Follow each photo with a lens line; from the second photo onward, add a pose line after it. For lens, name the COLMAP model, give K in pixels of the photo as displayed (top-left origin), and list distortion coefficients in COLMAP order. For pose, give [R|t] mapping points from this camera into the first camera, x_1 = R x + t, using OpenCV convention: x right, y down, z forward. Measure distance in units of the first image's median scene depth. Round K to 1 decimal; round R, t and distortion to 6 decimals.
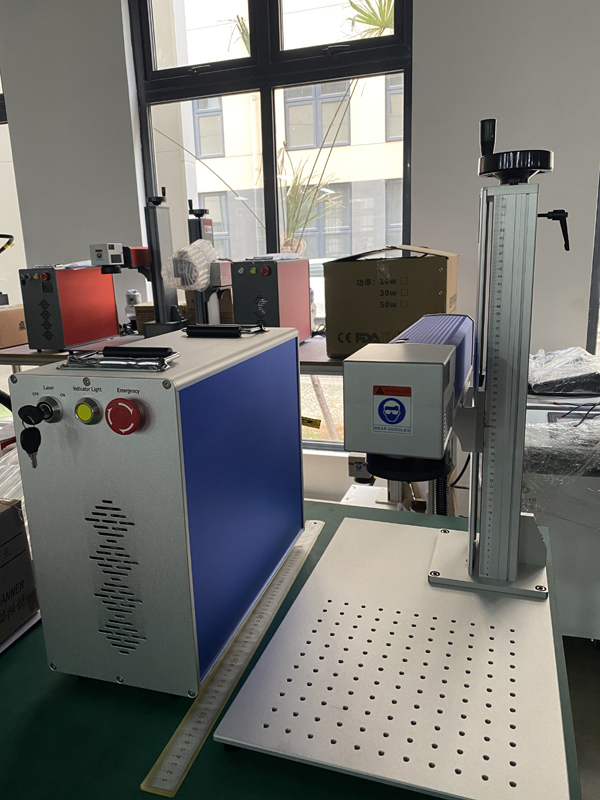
lens RADIAL K [[605.0, 0, 297.8], [0, 605.0, 401.1], [0, 0, 1]] dist [0.043267, -0.026552]
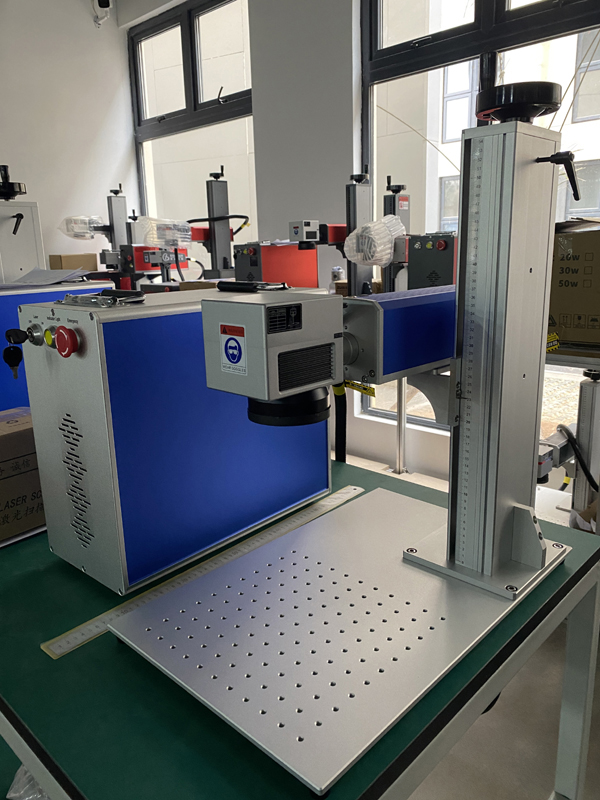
lens RADIAL K [[605.0, 0, 298.0], [0, 605.0, 401.7], [0, 0, 1]] dist [0.043267, -0.026552]
pose [[0.908159, 0.111144, -0.403602, 0.141984], [-0.101358, 0.993804, 0.045606, 0.009353], [0.406171, -0.000509, 0.913797, 0.021473]]
